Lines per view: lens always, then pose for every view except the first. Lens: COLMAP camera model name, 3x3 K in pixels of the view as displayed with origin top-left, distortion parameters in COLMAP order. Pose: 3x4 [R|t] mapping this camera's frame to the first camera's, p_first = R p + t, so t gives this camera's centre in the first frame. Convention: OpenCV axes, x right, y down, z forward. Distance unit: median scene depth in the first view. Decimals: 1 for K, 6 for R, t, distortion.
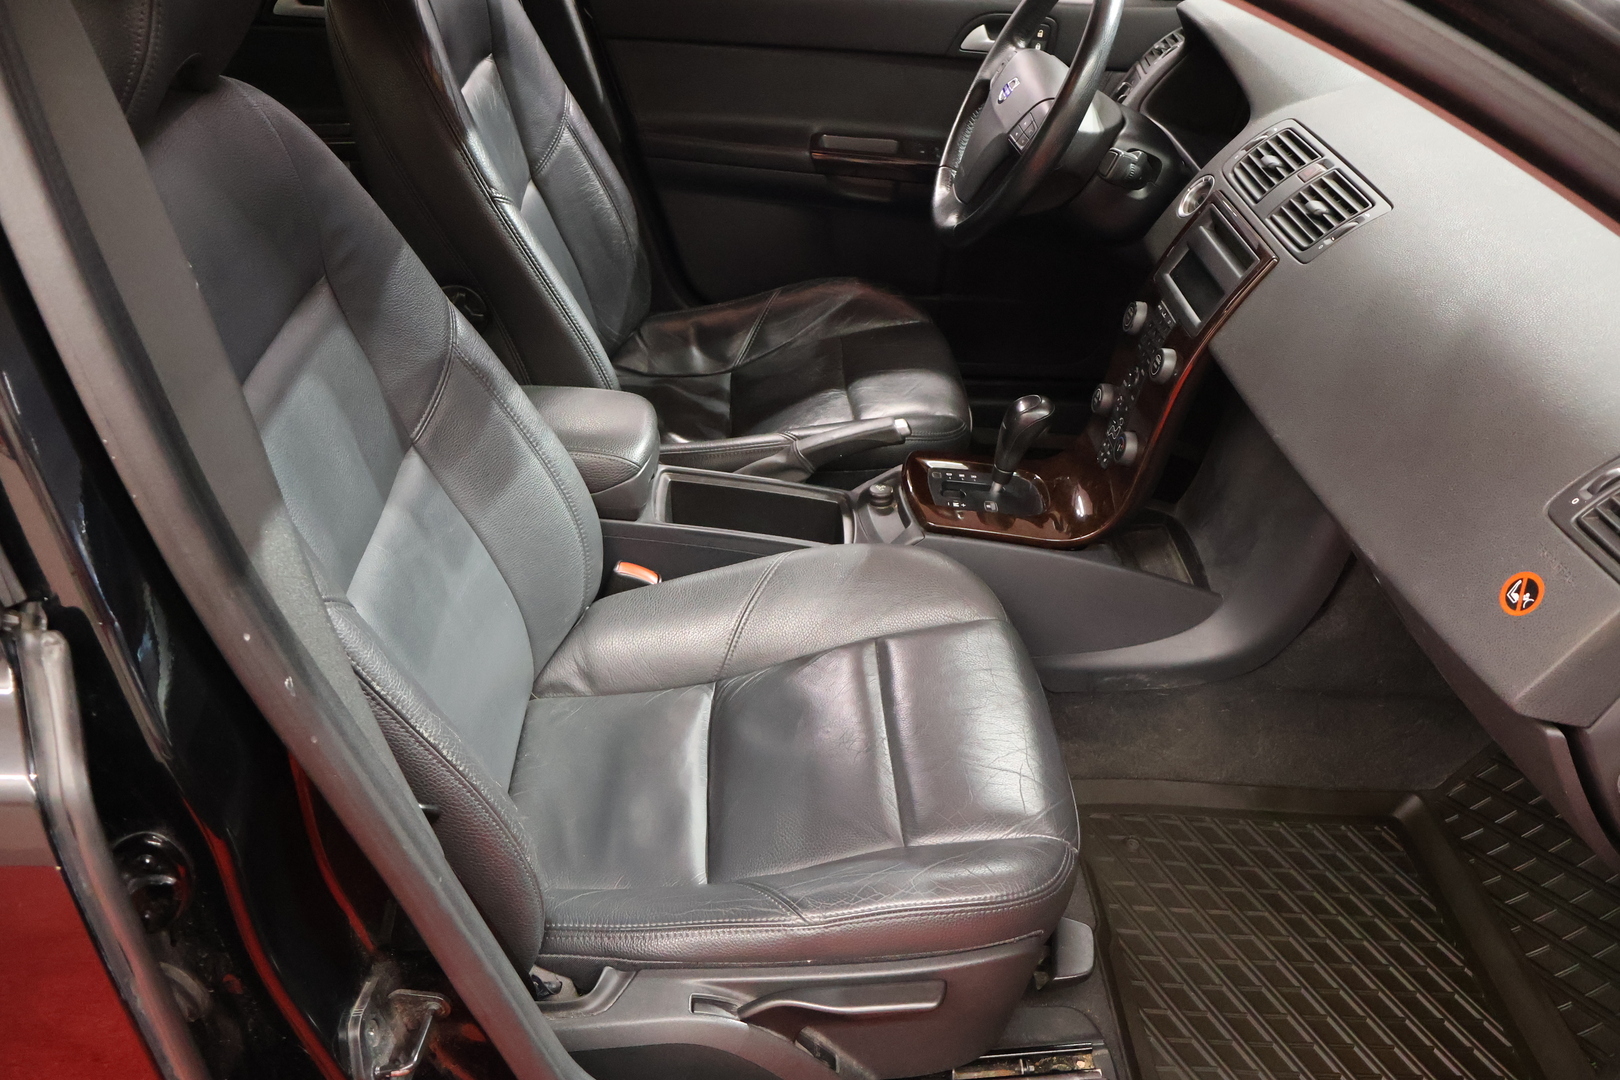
lens RADIAL K [[1341.9, 0, 810.0], [0, 1341.9, 540.0], [0, 0, 1]] dist [-0.005667, 0.001829]
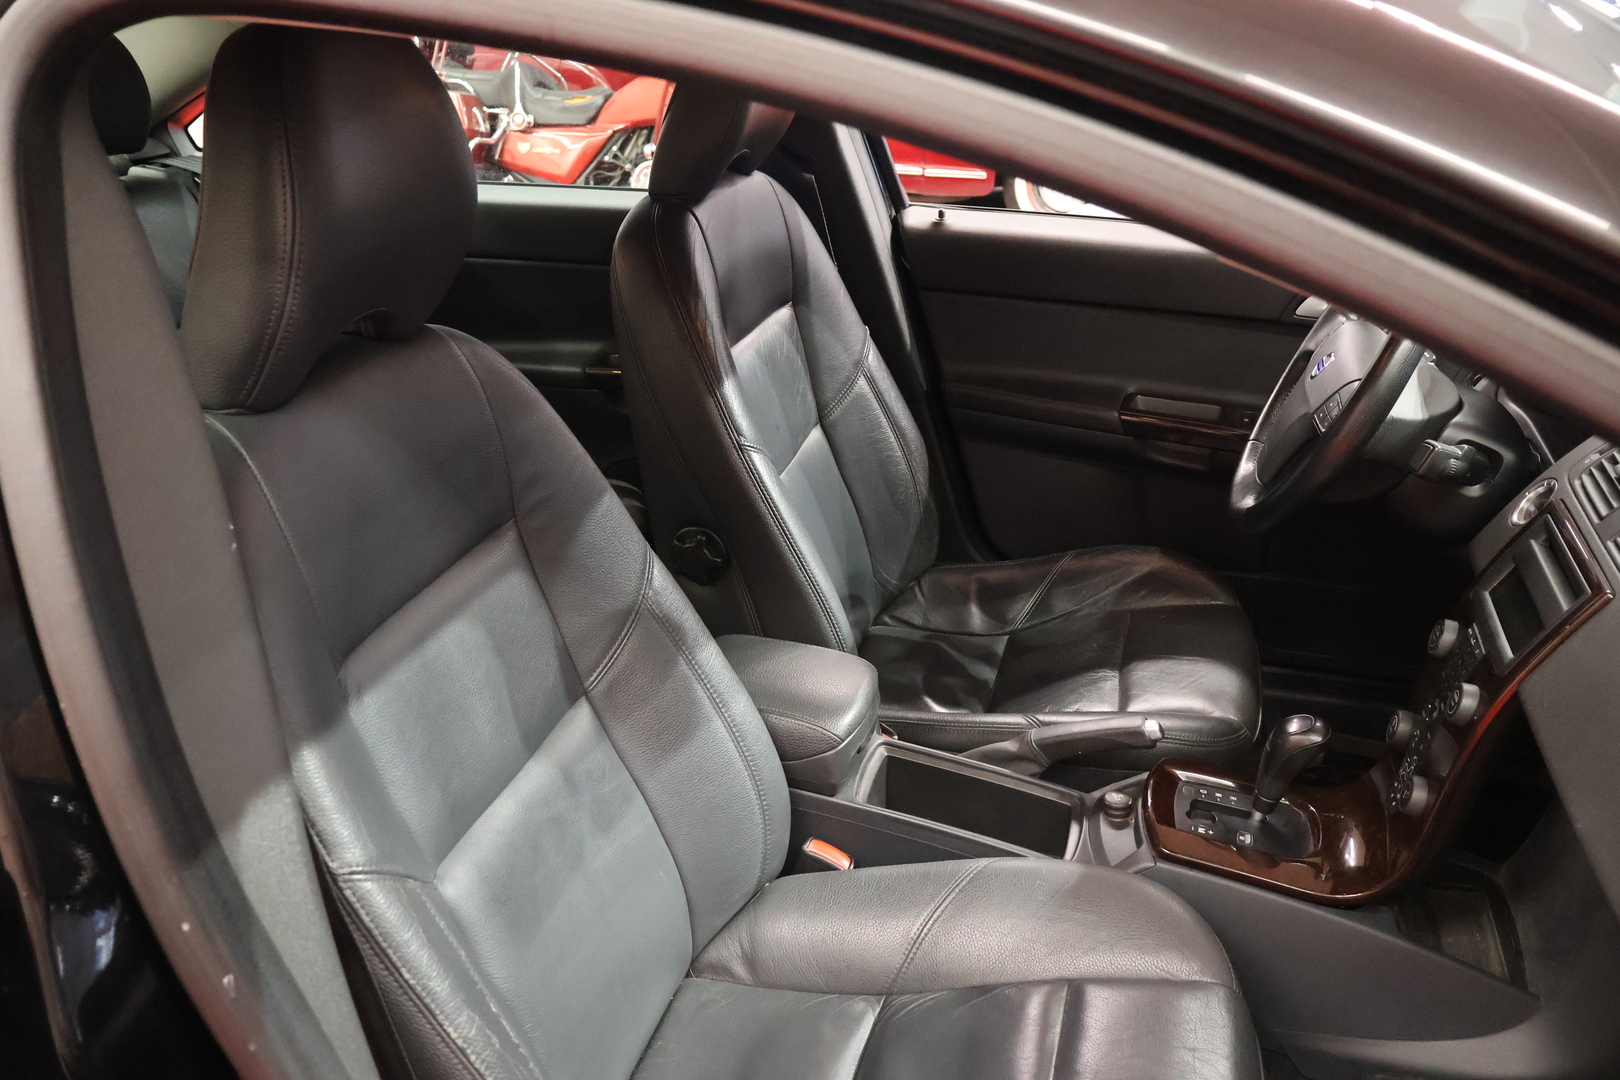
lens RADIAL K [[1341.9, 0, 810.0], [0, 1341.9, 540.0], [0, 0, 1]] dist [-0.005667, 0.001829]
pose [[0.950128, 0.091671, -0.298083, 0.109126], [-0.138265, 0.980571, -0.139153, -0.054211], [0.279535, 0.173427, 0.944343, 0.088595]]
